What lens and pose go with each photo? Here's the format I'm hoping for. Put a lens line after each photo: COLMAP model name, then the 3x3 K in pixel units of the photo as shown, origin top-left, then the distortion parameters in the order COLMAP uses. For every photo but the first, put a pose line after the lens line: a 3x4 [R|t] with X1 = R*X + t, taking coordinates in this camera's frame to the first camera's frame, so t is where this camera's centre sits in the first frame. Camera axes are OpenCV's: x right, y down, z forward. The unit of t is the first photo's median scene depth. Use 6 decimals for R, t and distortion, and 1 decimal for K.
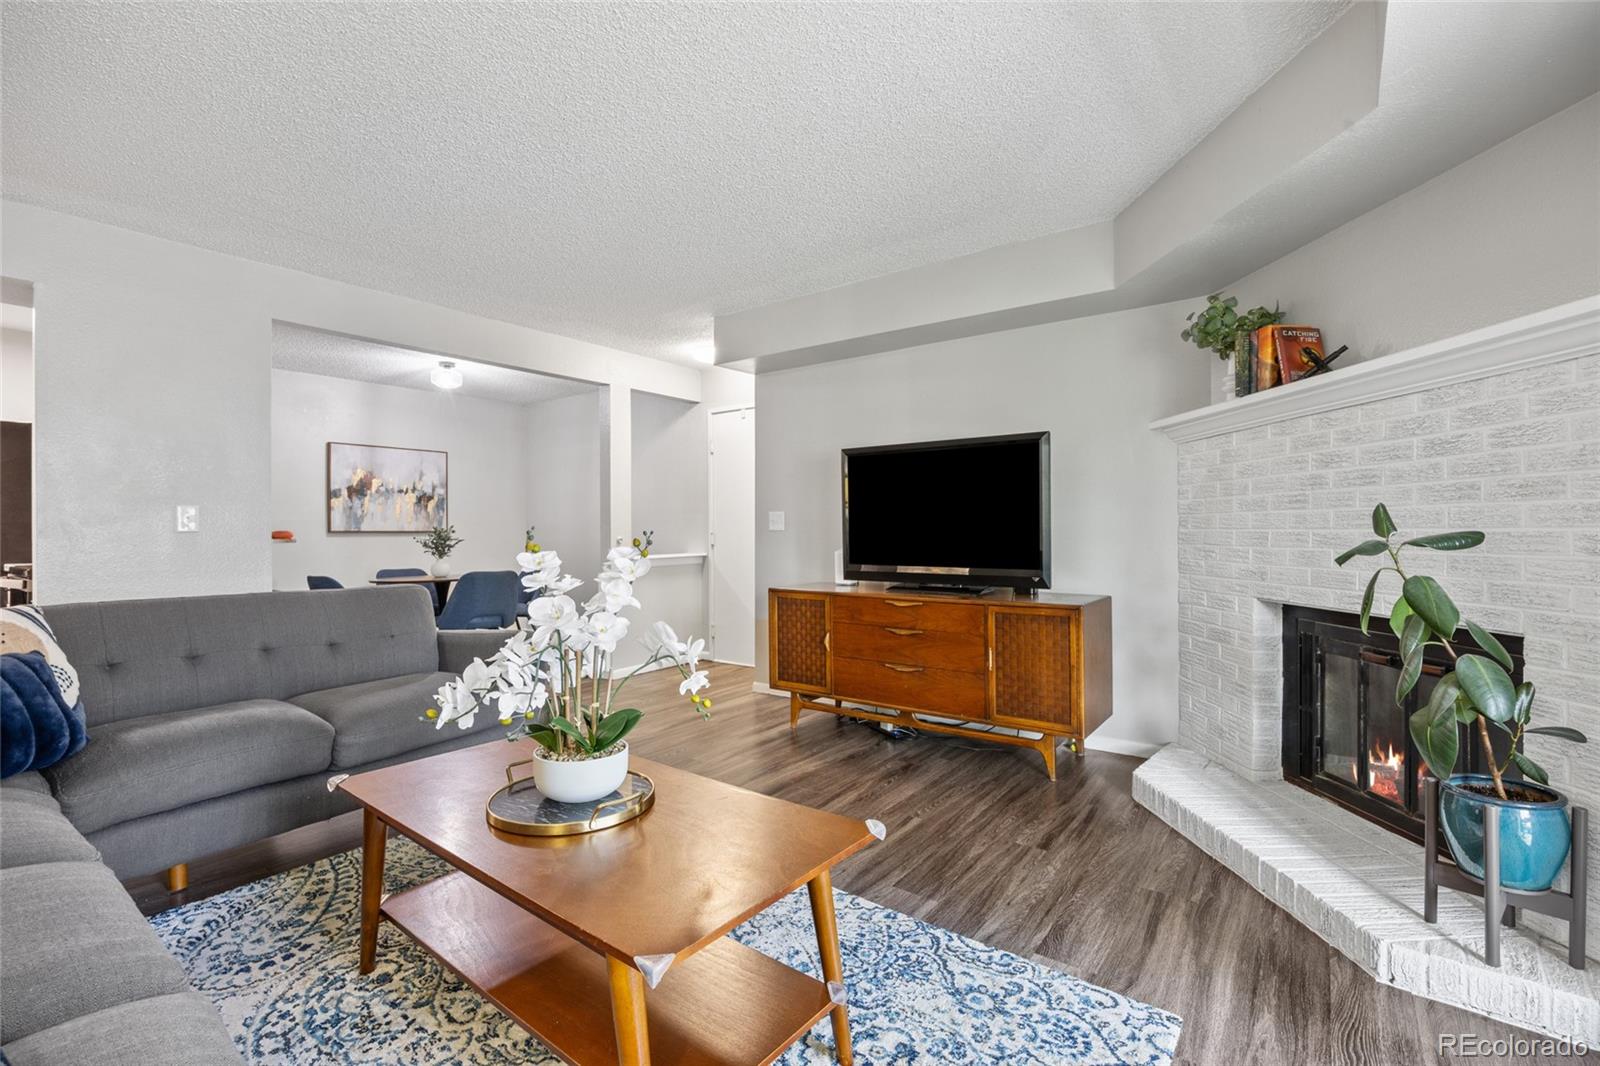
lens RADIAL K [[710.6, 0, 804.7], [0, 710.6, 537.8], [0, 0, 1]] dist [-0.013852, 0.000144]
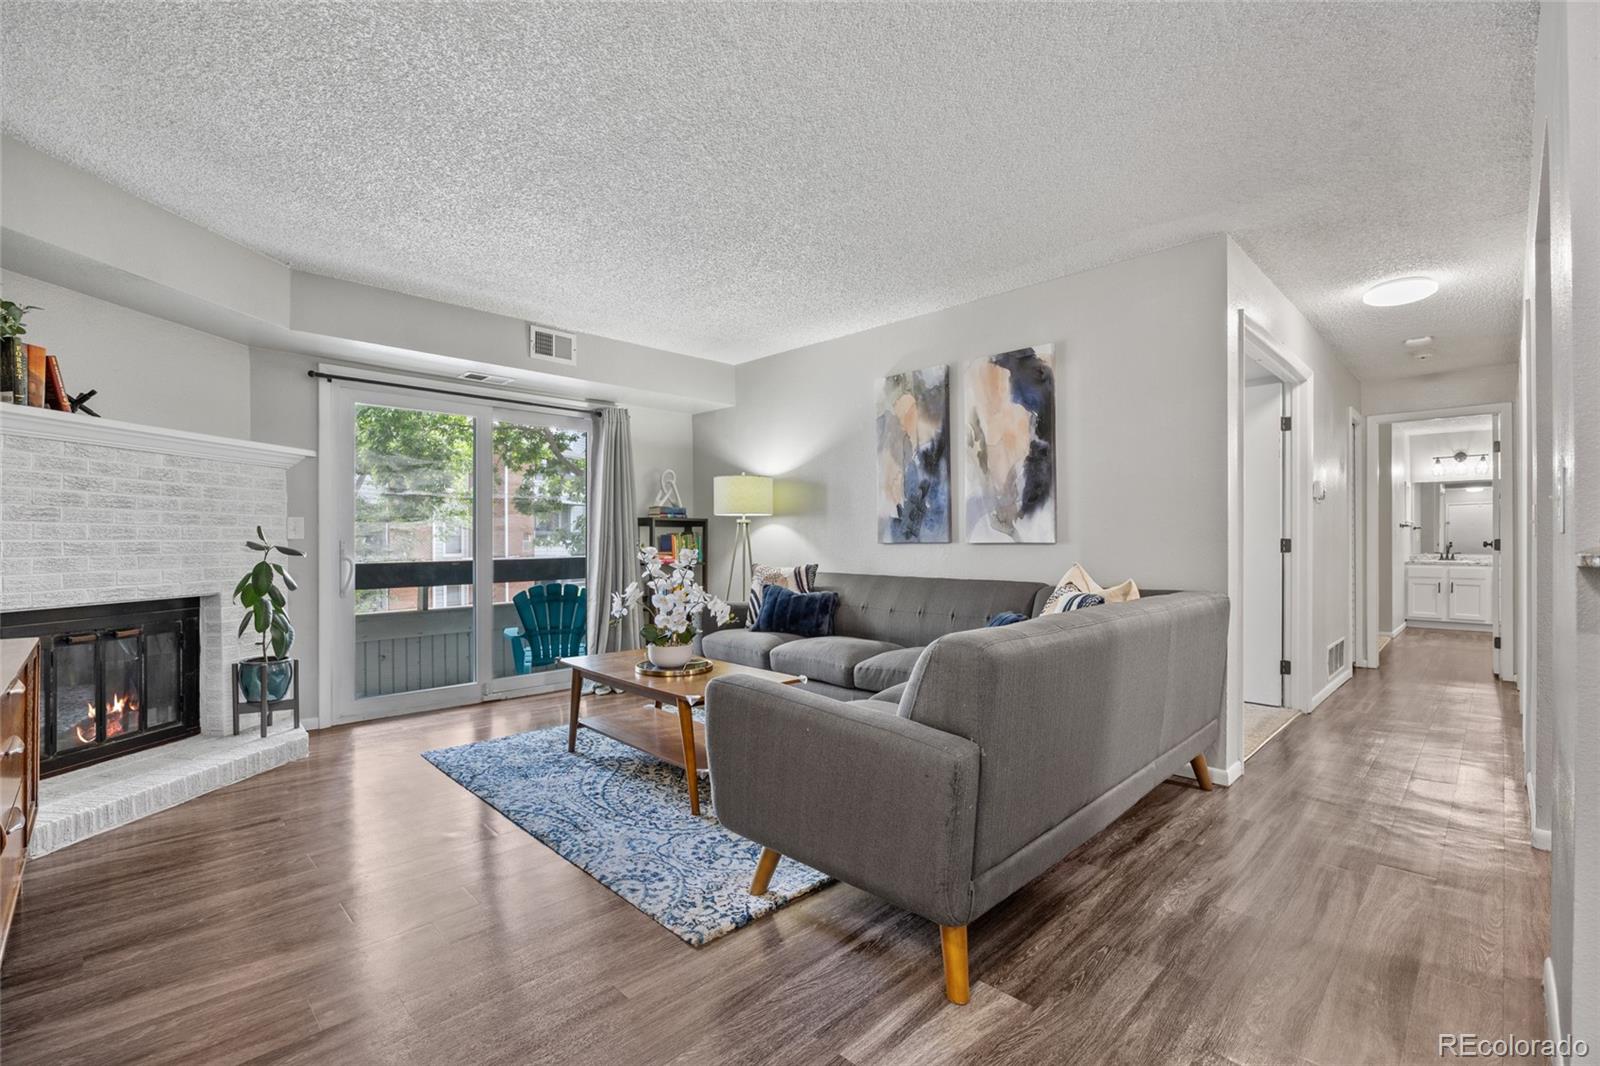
lens RADIAL K [[710.6, 0, 805.5], [0, 710.6, 543.7], [0, 0, 1]] dist [-0.013852, 0.000144]
pose [[-0.989967, 0.002930, 0.141268, -0.481865], [0.004771, 0.999908, 0.012692, -0.010559], [-0.141218, 0.013239, -0.989890, 1.444531]]
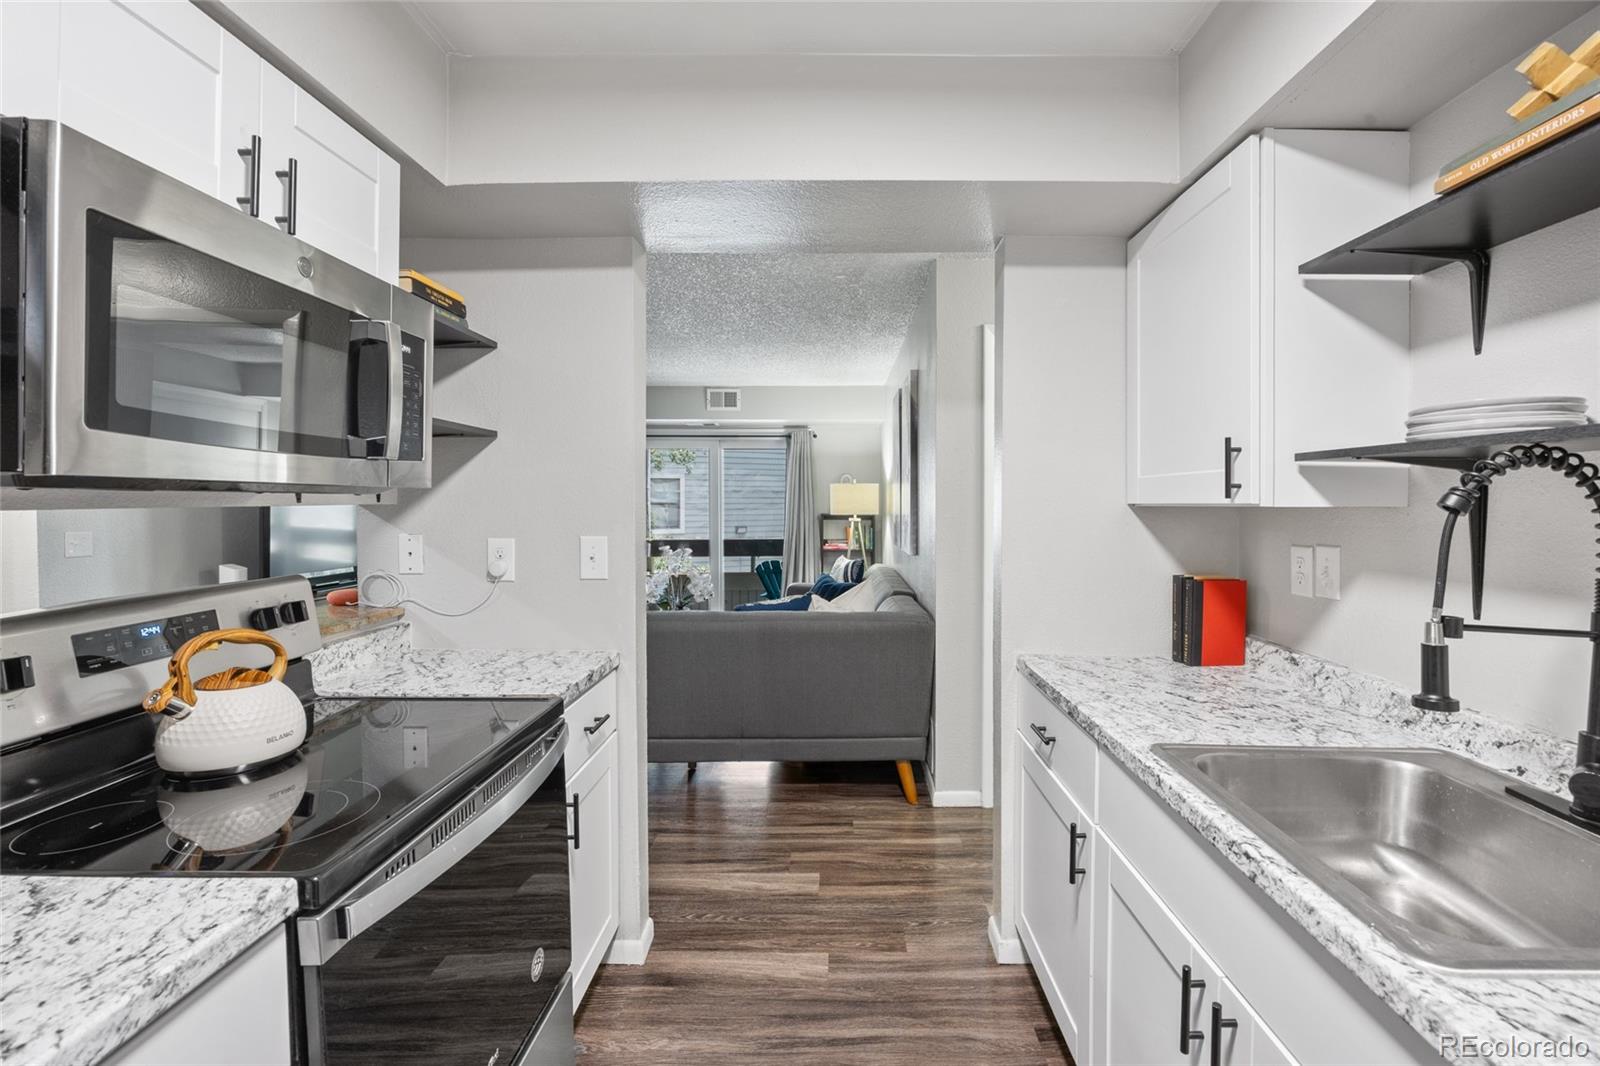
lens RADIAL K [[710.6, 0, 829.8], [0, 710.6, 506.6], [0, 0, 1]] dist [-0.013852, 0.000144]
pose [[-0.590675, -0.001331, 0.806909, -1.585743], [0.008674, 0.999930, 0.007999, -0.086429], [-0.806863, 0.011723, -0.590622, 1.112248]]
